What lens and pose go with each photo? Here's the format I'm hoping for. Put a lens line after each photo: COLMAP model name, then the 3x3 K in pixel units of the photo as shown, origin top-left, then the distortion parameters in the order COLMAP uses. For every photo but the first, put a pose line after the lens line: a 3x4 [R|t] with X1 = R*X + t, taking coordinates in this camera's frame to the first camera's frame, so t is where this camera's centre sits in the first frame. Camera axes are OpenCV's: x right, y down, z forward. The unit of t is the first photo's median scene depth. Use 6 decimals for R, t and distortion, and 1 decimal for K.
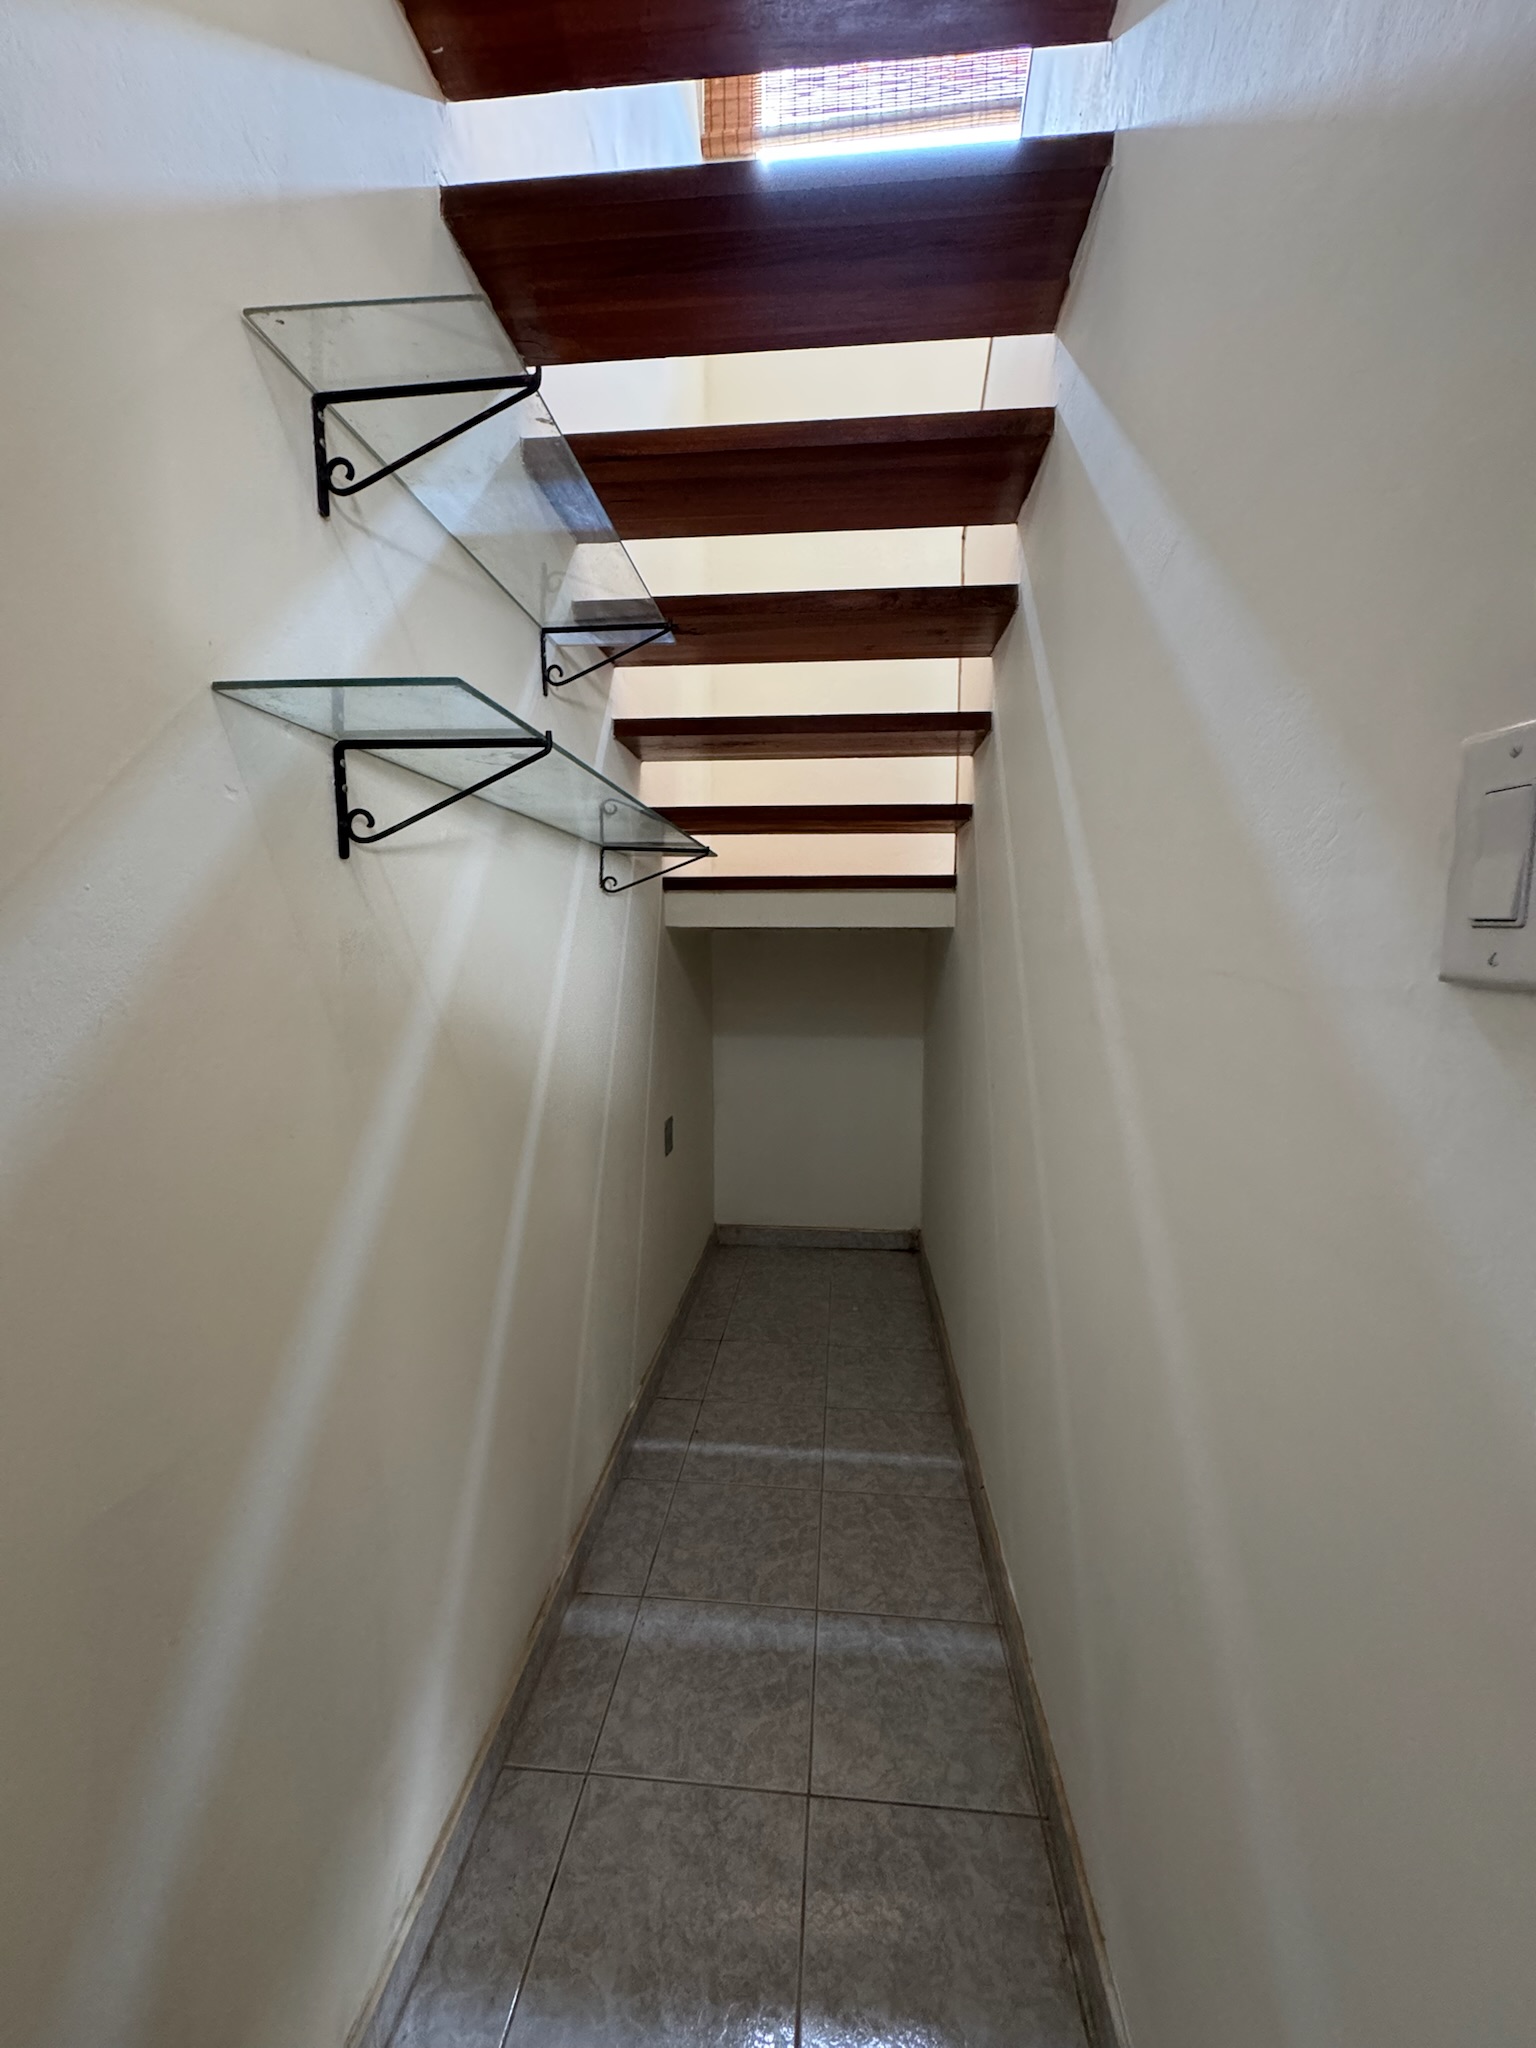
lens RADIAL K [[817.2, 0, 768.0], [0, 817.2, 1024.0], [0, 0, 1]] dist [0.000467, 0.000067]
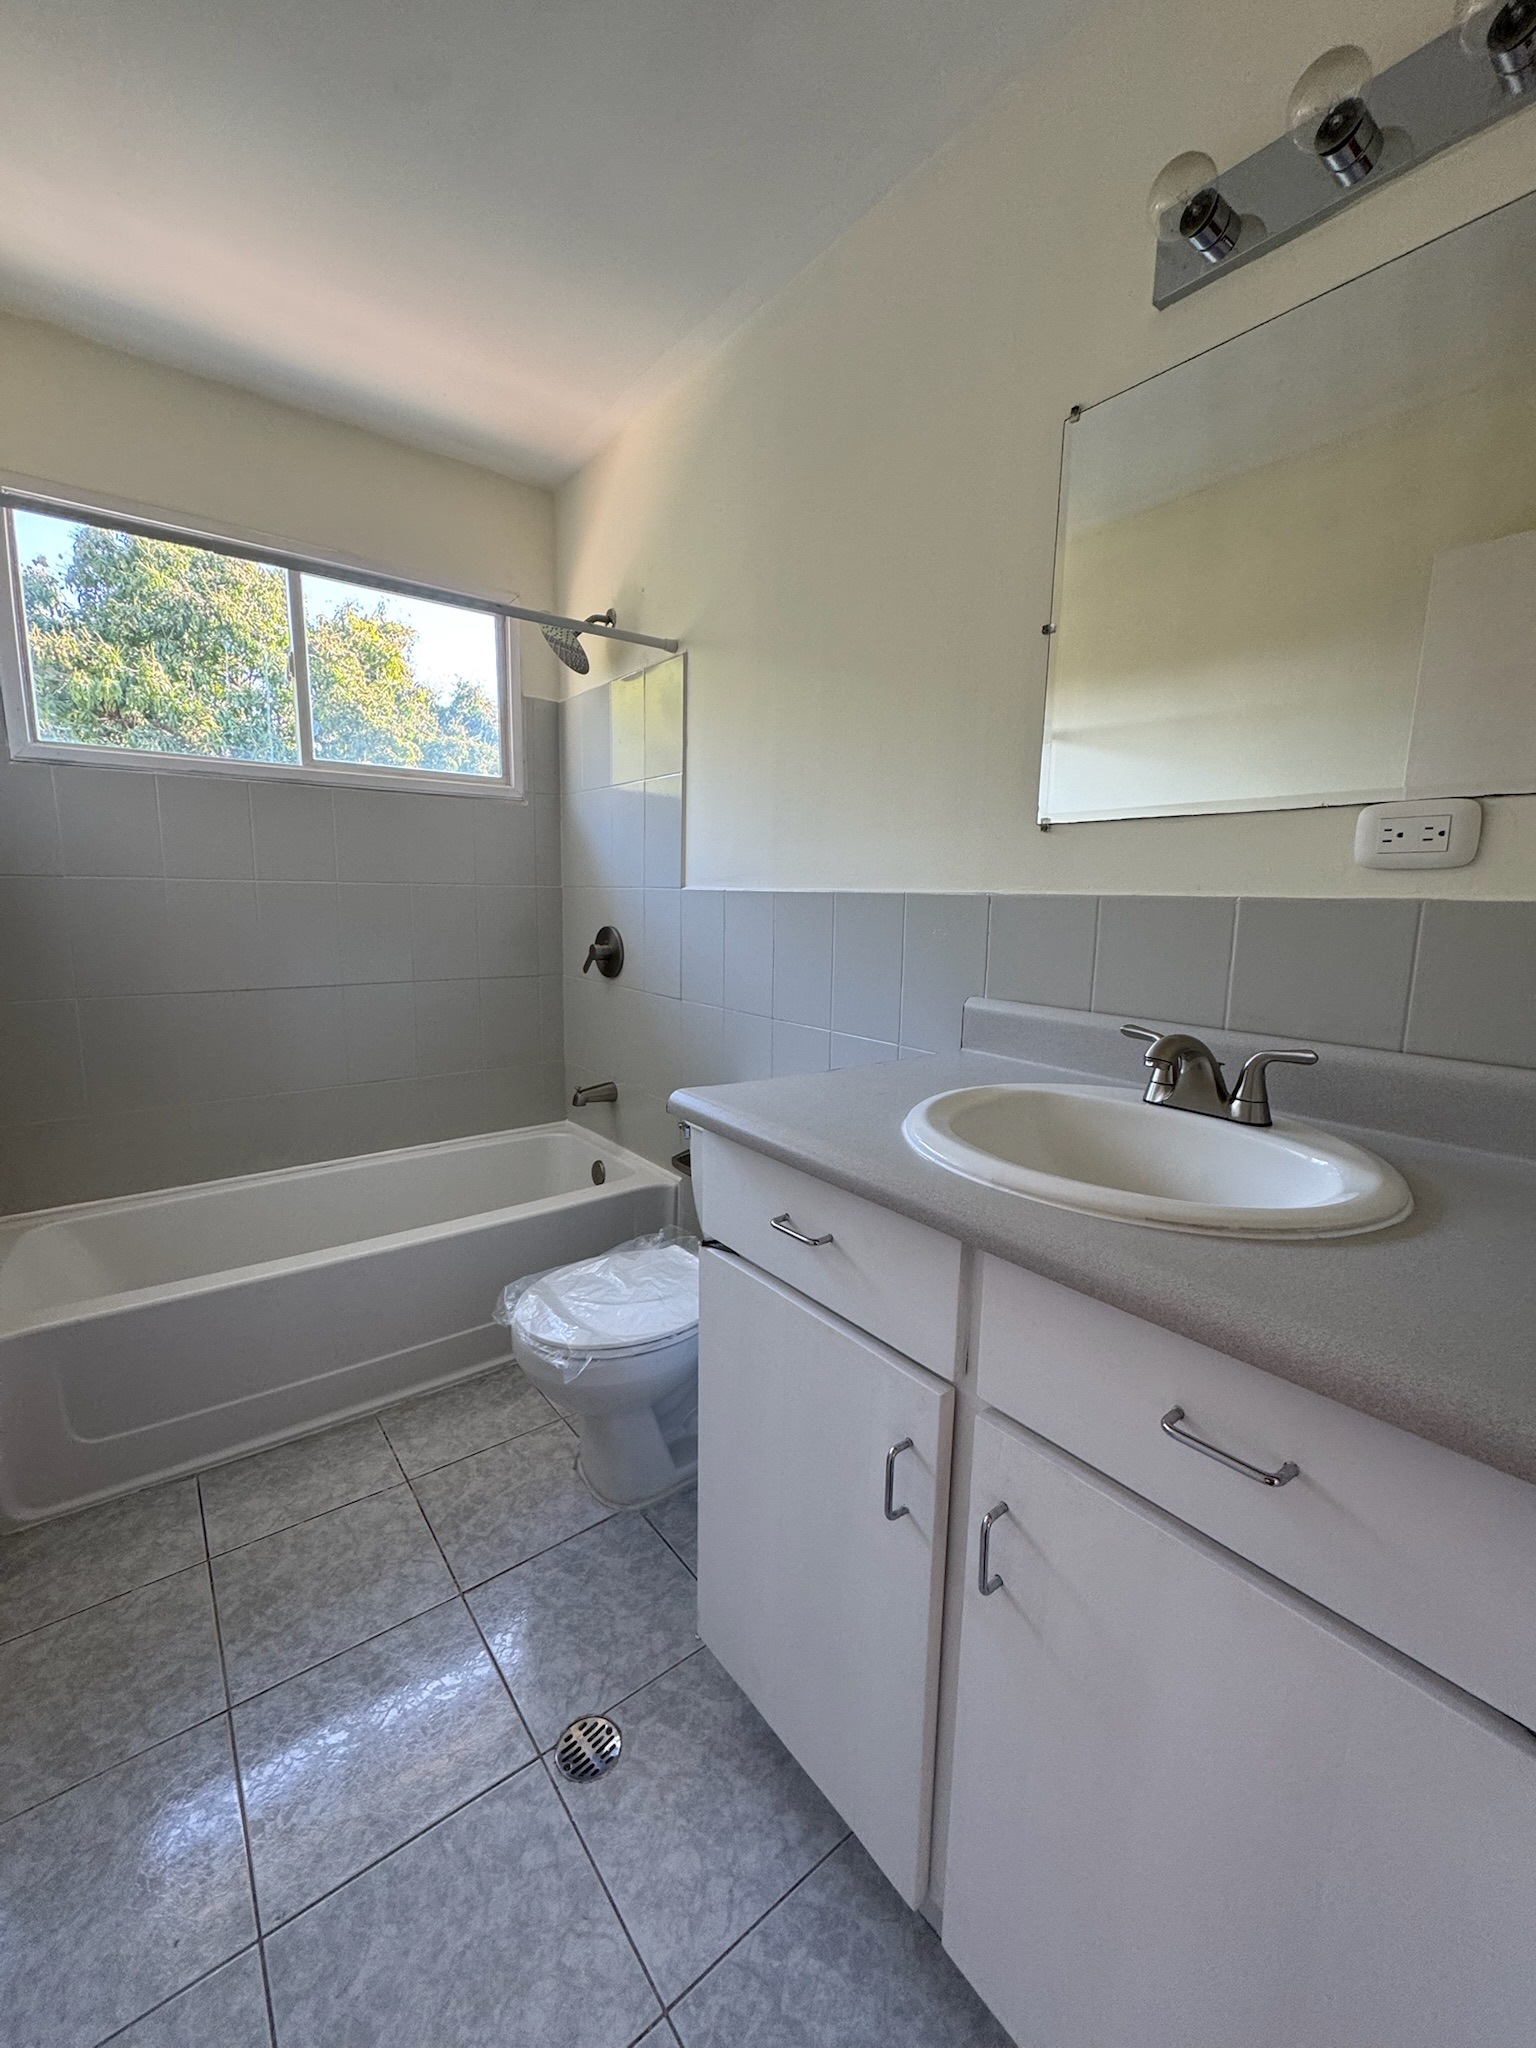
lens RADIAL K [[817.2, 0, 768.0], [0, 817.2, 1024.0], [0, 0, 1]] dist [0.000467, 0.000067]
pose [[-0.725631, 0.094148, -0.681613, 0.130989], [-0.087116, 0.970053, 0.226731, -0.100077], [0.682547, 0.223903, -0.695699, 1.494978]]
